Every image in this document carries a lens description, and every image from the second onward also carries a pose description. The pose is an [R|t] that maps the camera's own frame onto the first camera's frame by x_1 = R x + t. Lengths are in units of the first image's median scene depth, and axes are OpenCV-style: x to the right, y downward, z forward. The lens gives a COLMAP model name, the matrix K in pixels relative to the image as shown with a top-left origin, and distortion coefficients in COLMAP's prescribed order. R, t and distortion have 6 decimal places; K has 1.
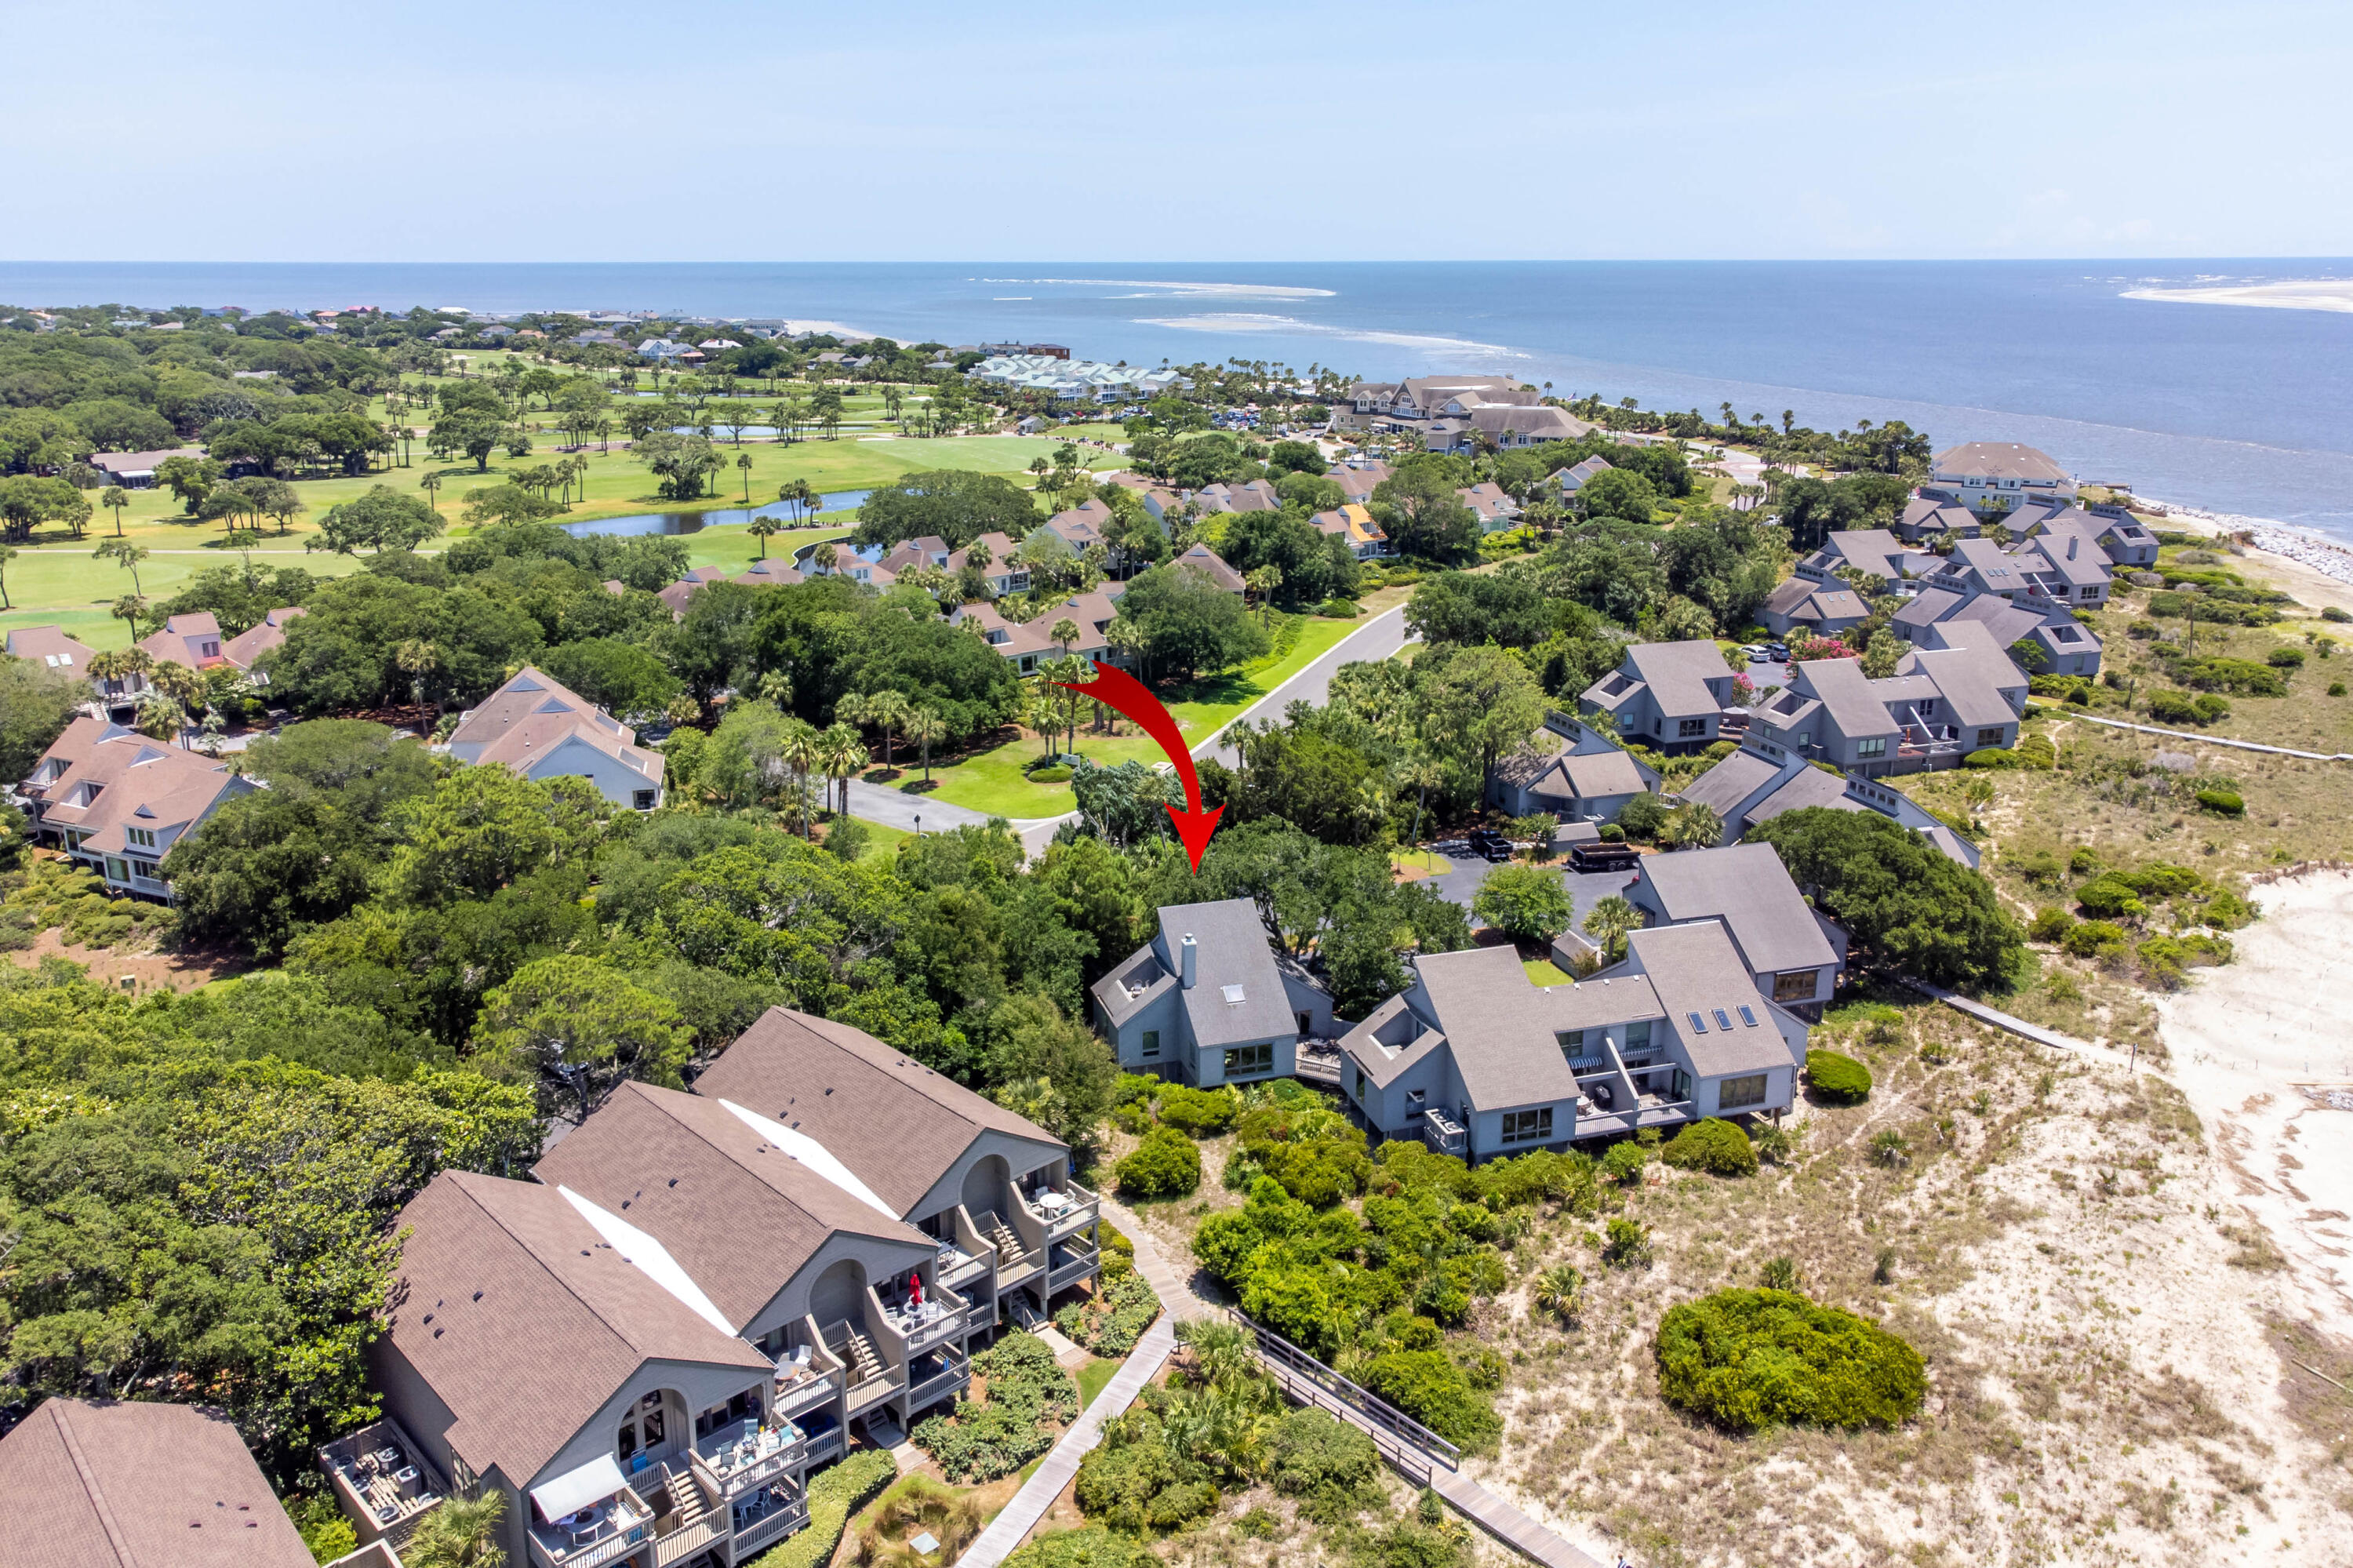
lens RADIAL K [[1738.9, 0, 1165.6], [0, 1738.9, 728.6], [0, 0, 1]] dist [0.042676, -0.054923]
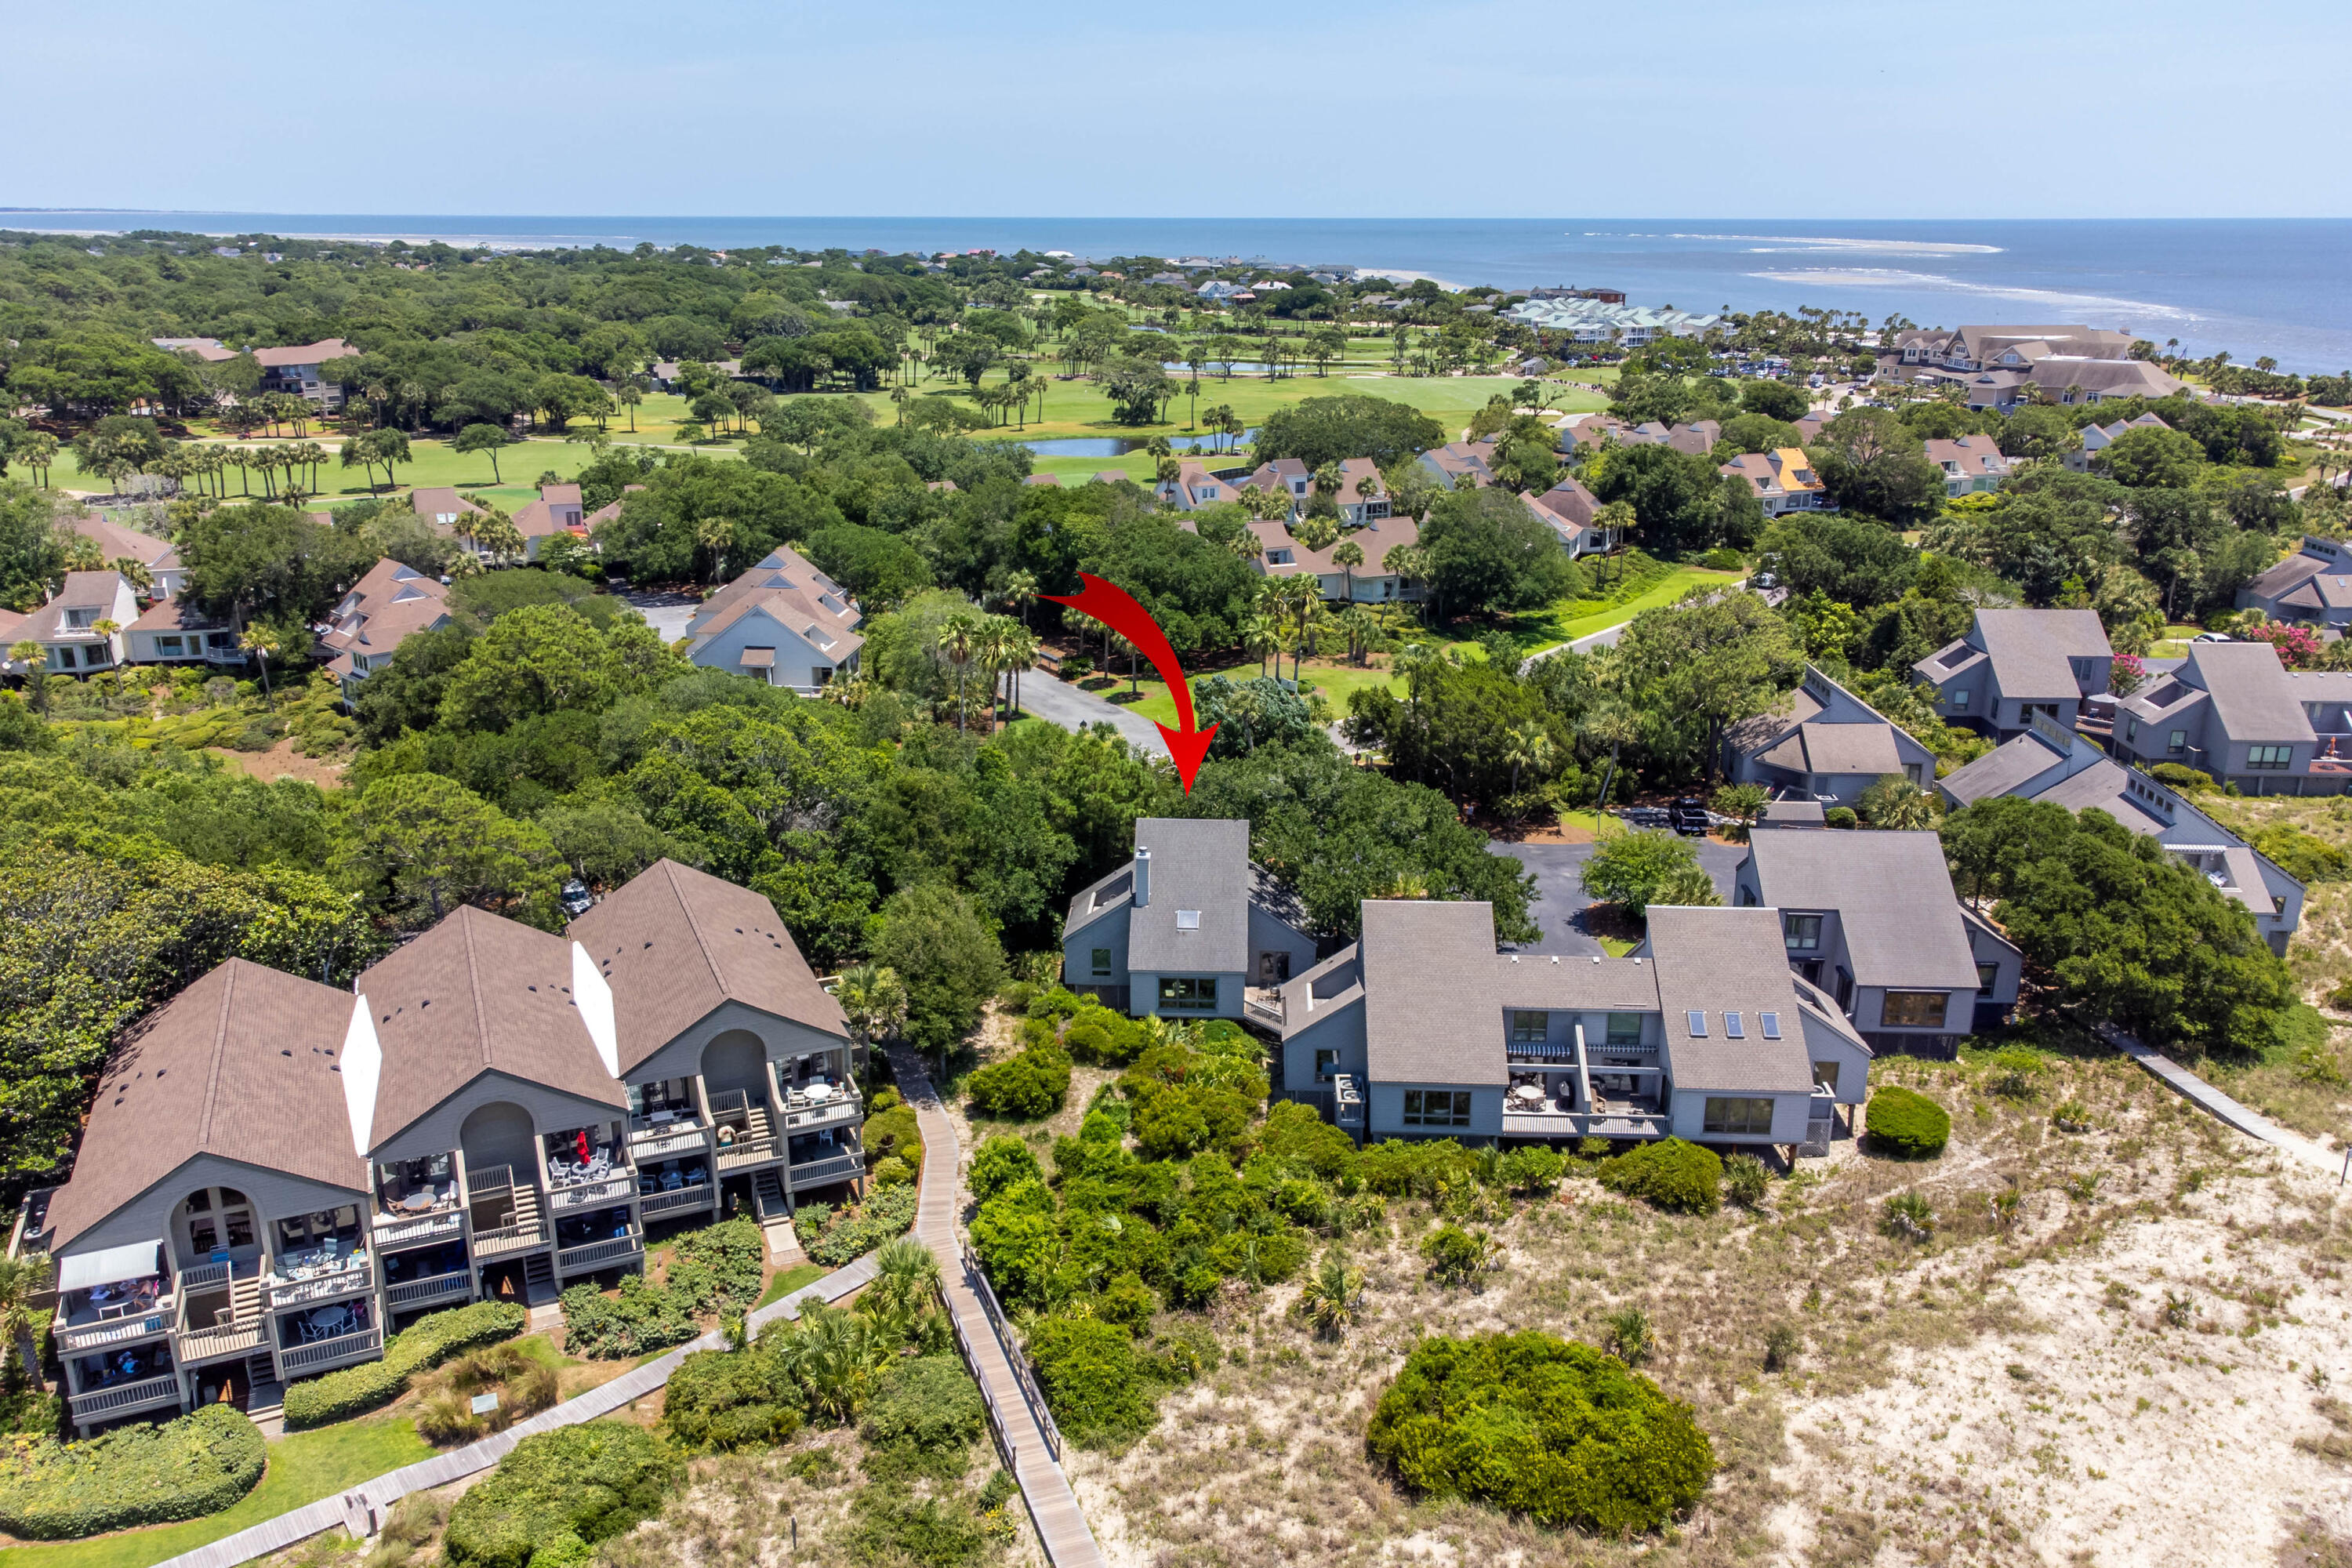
lens RADIAL K [[1751.8, 0, 1168.0], [0, 1751.8, 794.8], [0, 0, 1]] dist [0.014881, 0.001790]
pose [[0.943817, 0.108005, -0.312321, 0.211491], [-0.089913, 0.993358, 0.071803, 0.017677], [0.318001, -0.039687, 0.947259, 0.104916]]
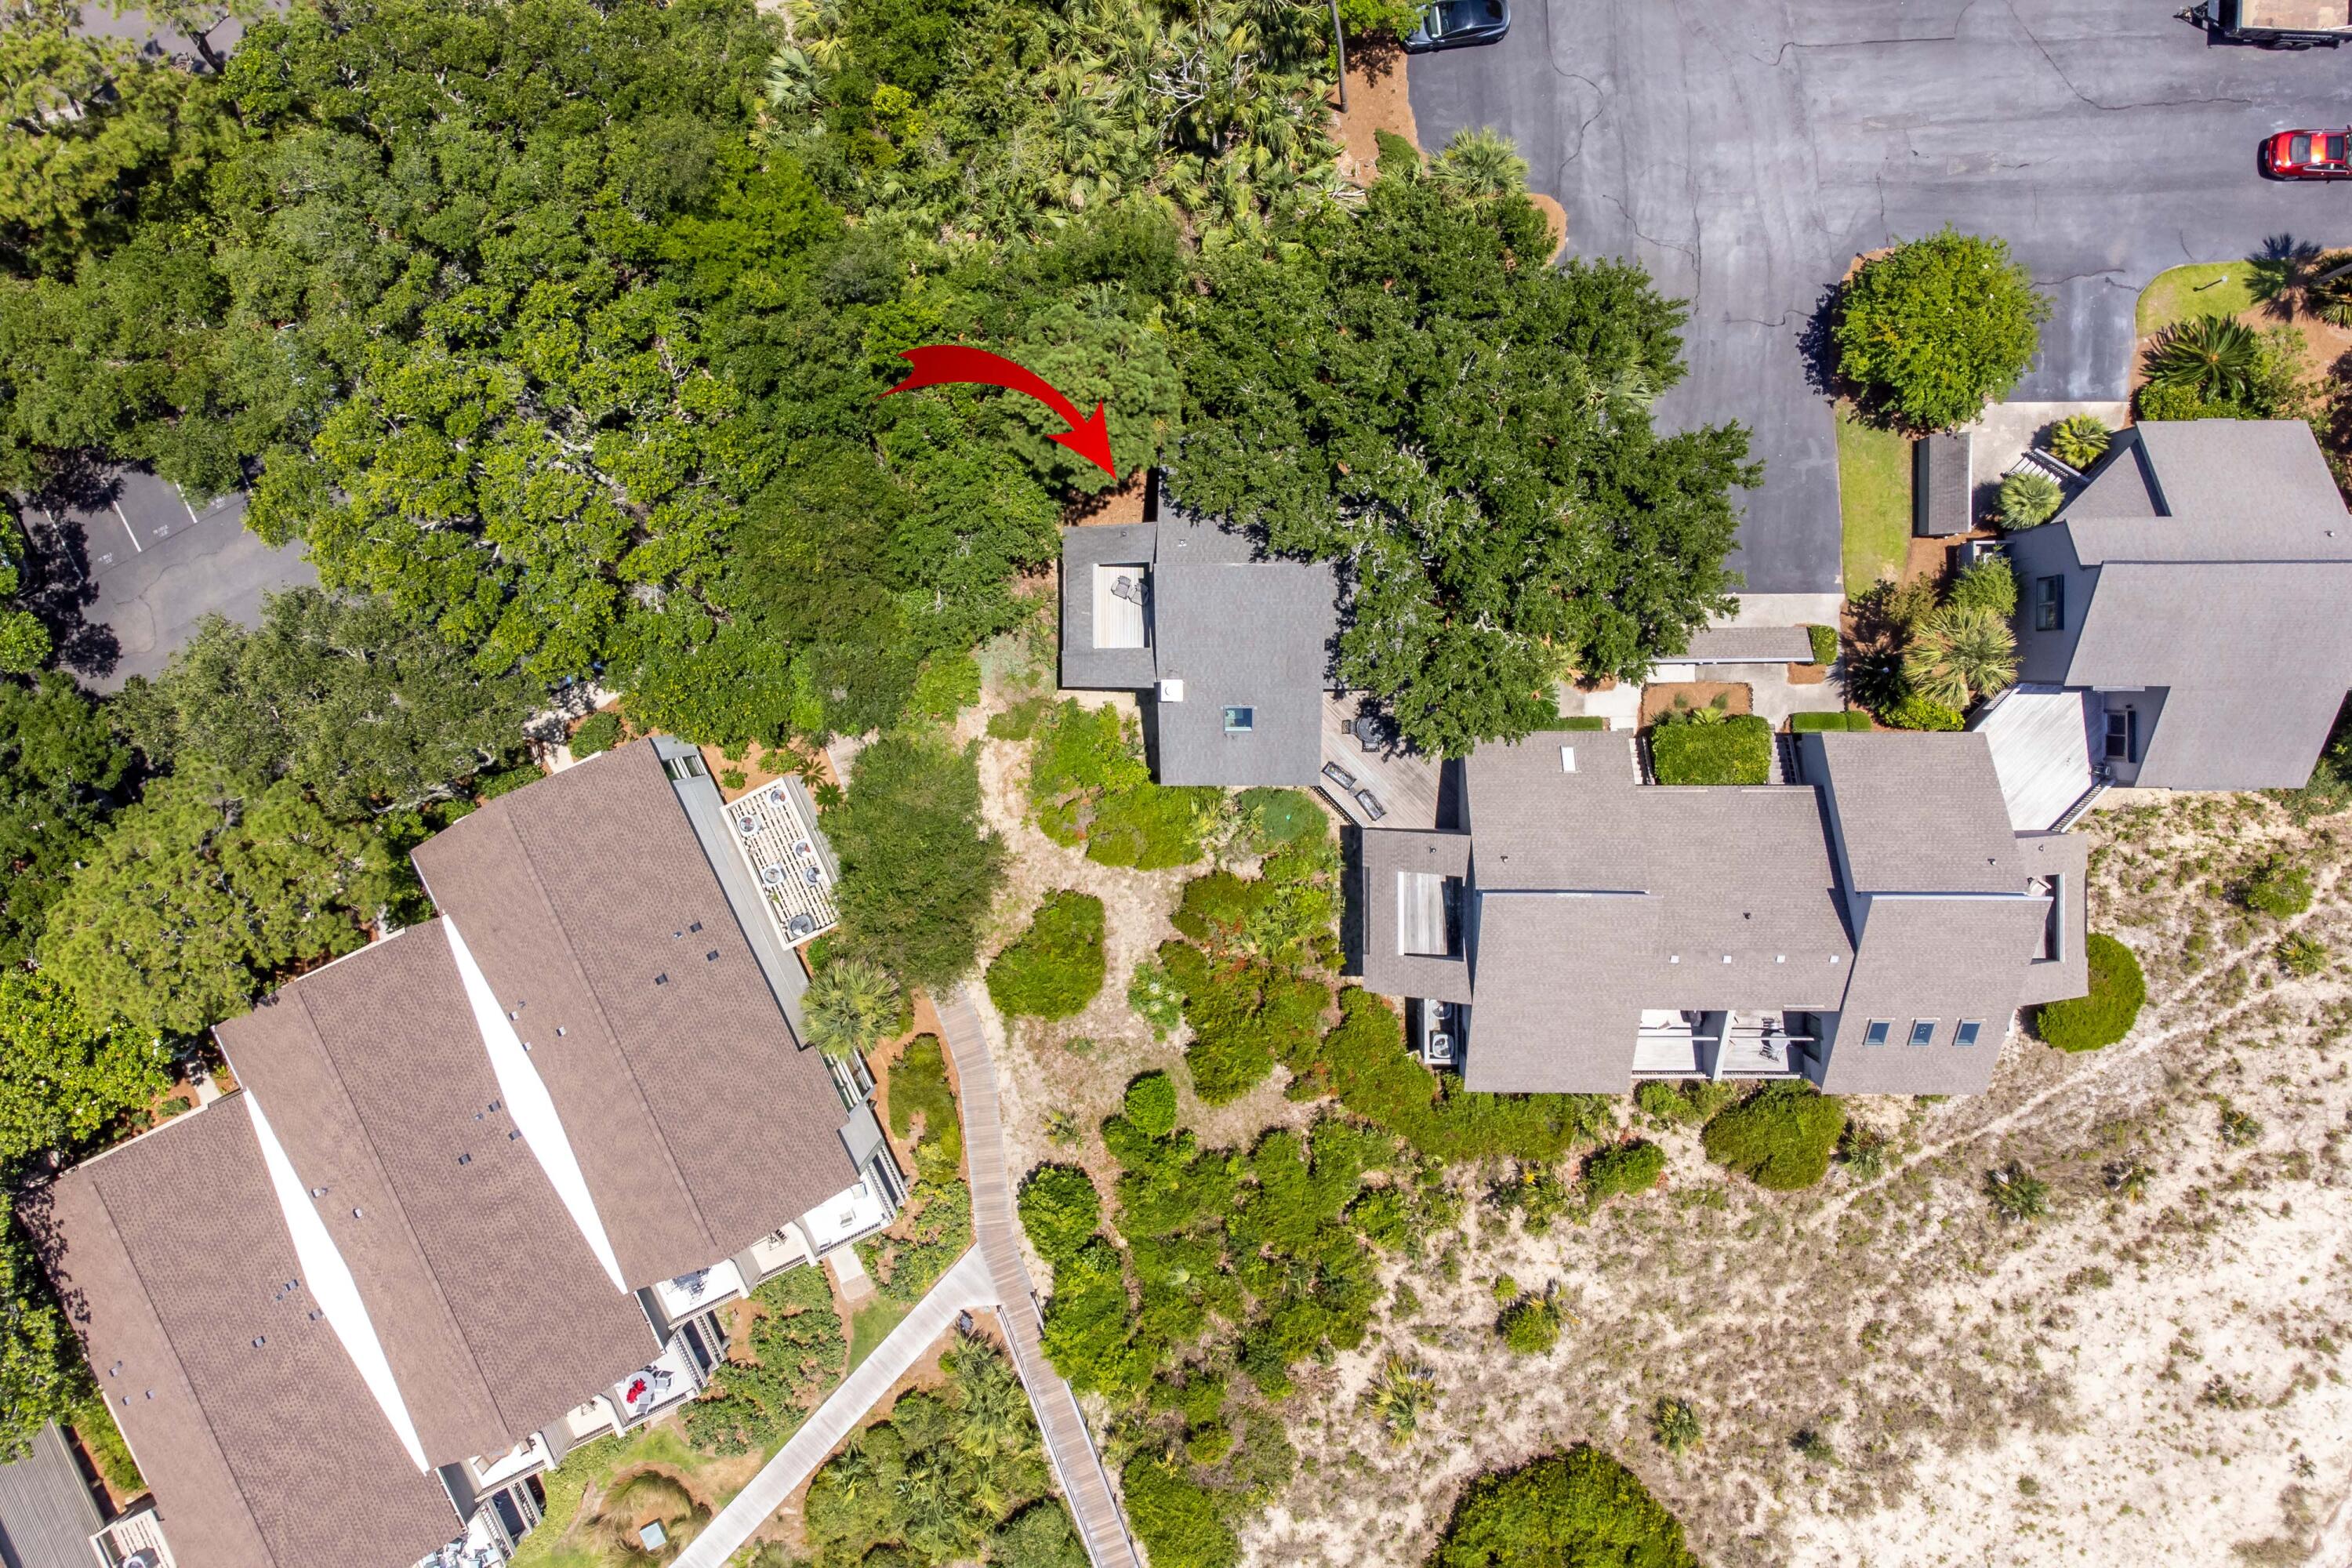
lens RADIAL K [[1679.6, 0, 1172.9], [0, 1679.6, 716.4], [0, 0, 1]] dist [0.037792, 0.001043]
pose [[0.957840, 0.287145, -0.009558, 0.014755], [-0.058834, 0.228603, 0.971740, -0.307531], [0.281215, -0.930209, 0.235859, 0.594273]]
